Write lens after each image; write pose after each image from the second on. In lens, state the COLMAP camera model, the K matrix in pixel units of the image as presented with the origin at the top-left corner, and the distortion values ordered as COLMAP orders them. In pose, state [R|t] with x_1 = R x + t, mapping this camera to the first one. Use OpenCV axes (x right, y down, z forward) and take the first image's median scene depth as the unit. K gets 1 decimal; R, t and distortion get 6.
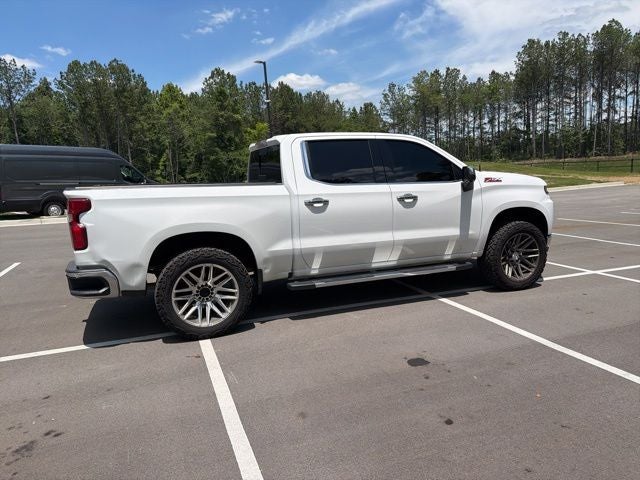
lens RADIAL K [[451.2, 0, 324.3], [0, 451.2, 243.9], [0, 0, 1]] dist [0.026187, -0.038076]
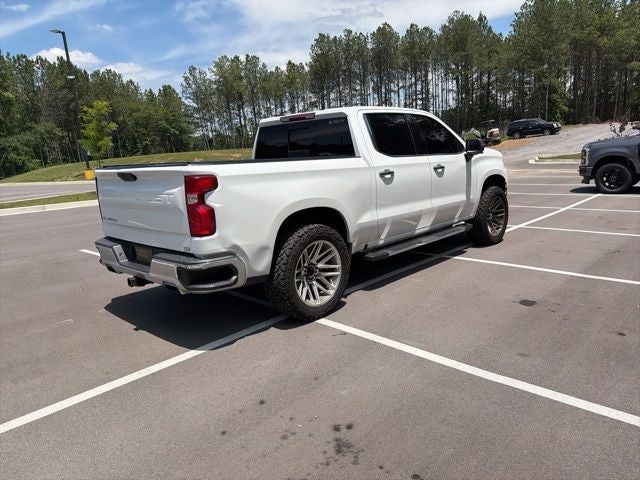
lens RADIAL K [[451.2, 0, 324.8], [0, 451.2, 239.7], [0, 0, 1]] dist [0.026187, -0.038076]
pose [[0.904787, -0.094888, 0.415158, -0.076558], [0.086847, 0.995487, 0.038253, 0.000831], [-0.416914, 0.001444, 0.908945, 0.015395]]
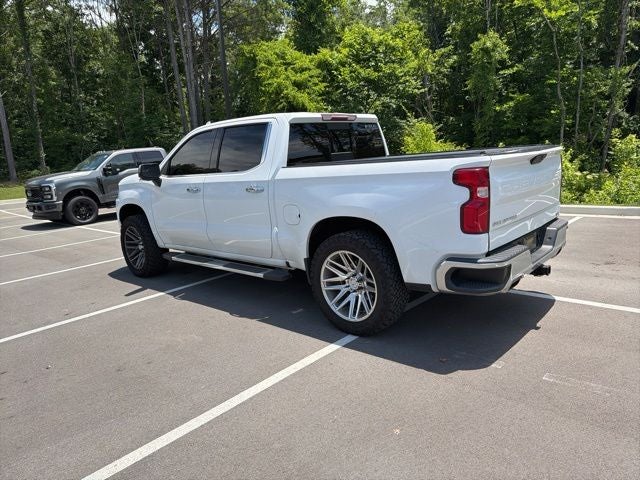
lens RADIAL K [[451.2, 0, 325.1], [0, 451.2, 237.5], [0, 0, 1]] dist [0.026187, -0.038076]
pose [[-0.442071, -0.103159, 0.891028, -0.143582], [0.217758, 0.951305, 0.218175, -0.029556], [-0.870146, 0.290478, -0.398080, 0.218257]]
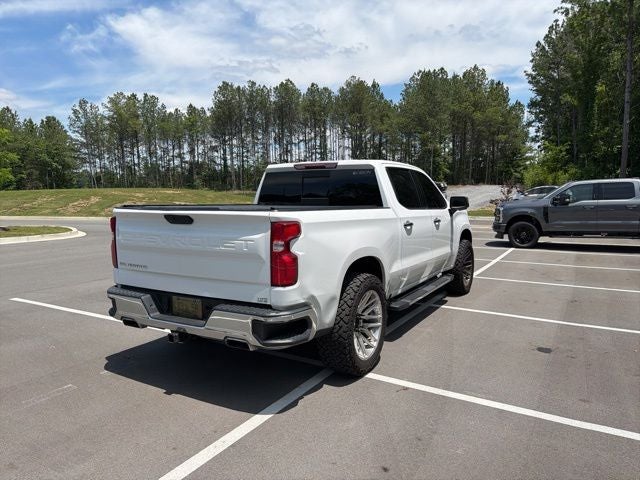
lens RADIAL K [[451.2, 0, 325.7], [0, 451.2, 238.0], [0, 0, 1]] dist [0.026187, -0.038076]
pose [[0.781052, -0.022634, 0.624056, -0.108655], [0.068114, 0.996468, -0.049109, -0.003026], [-0.620740, 0.080864, 0.779835, 0.037814]]
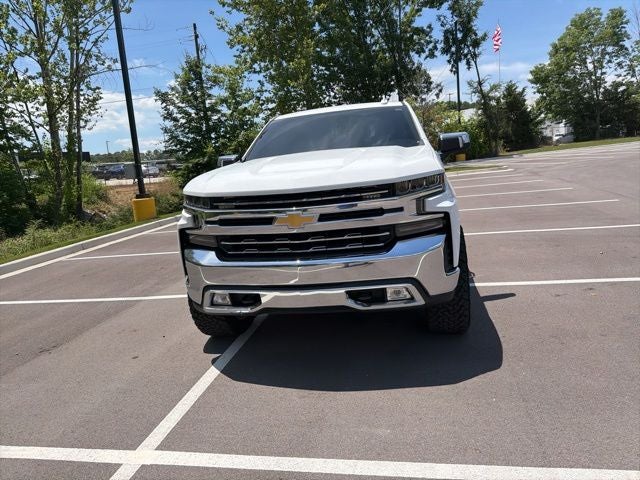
lens RADIAL K [[451.2, 0, 322.5], [0, 451.2, 234.6], [0, 0, 1]] dist [0.026187, -0.038076]
pose [[-0.531149, 0.221983, -0.817683, 0.143328], [-0.018302, 0.961838, 0.273007, -0.038908], [0.847081, 0.159972, -0.506816, 0.236970]]
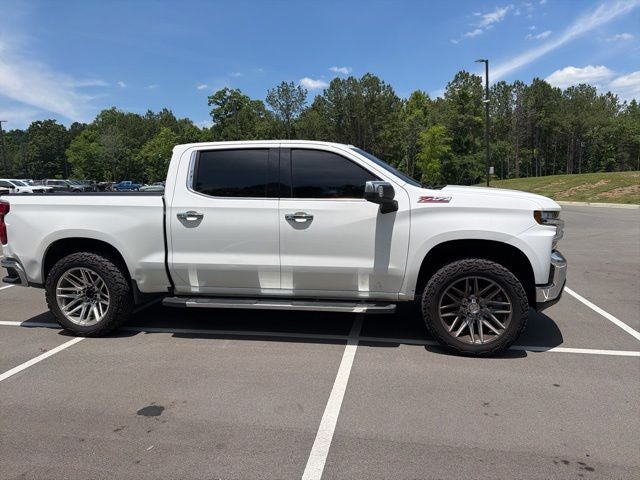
lens RADIAL K [[451.2, 0, 323.9], [0, 451.2, 241.4], [0, 0, 1]] dist [0.026187, -0.038076]
pose [[0.853553, 0.085818, -0.513890, 0.092442], [-0.093135, 0.995586, 0.011566, -0.009992], [0.512614, 0.037989, 0.857778, 0.043394]]
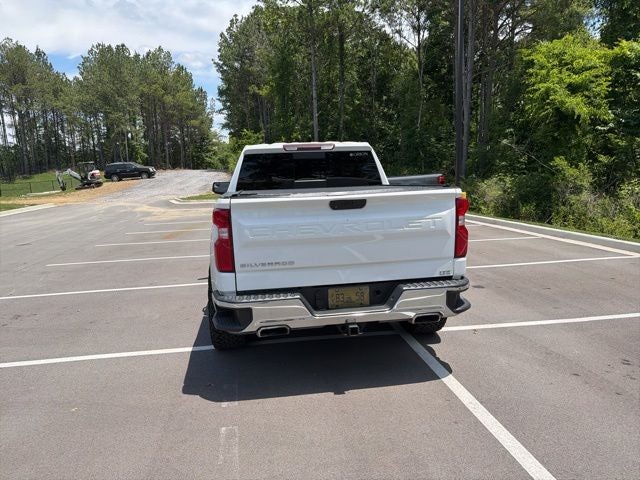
lens RADIAL K [[451.2, 0, 319.3], [0, 451.2, 242.3], [0, 0, 1]] dist [0.026187, -0.038076]
pose [[0.227926, -0.115709, 0.966779, -0.160751], [0.175412, 0.981548, 0.076122, -0.014217], [-0.957748, 0.152234, 0.244017, 0.116913]]
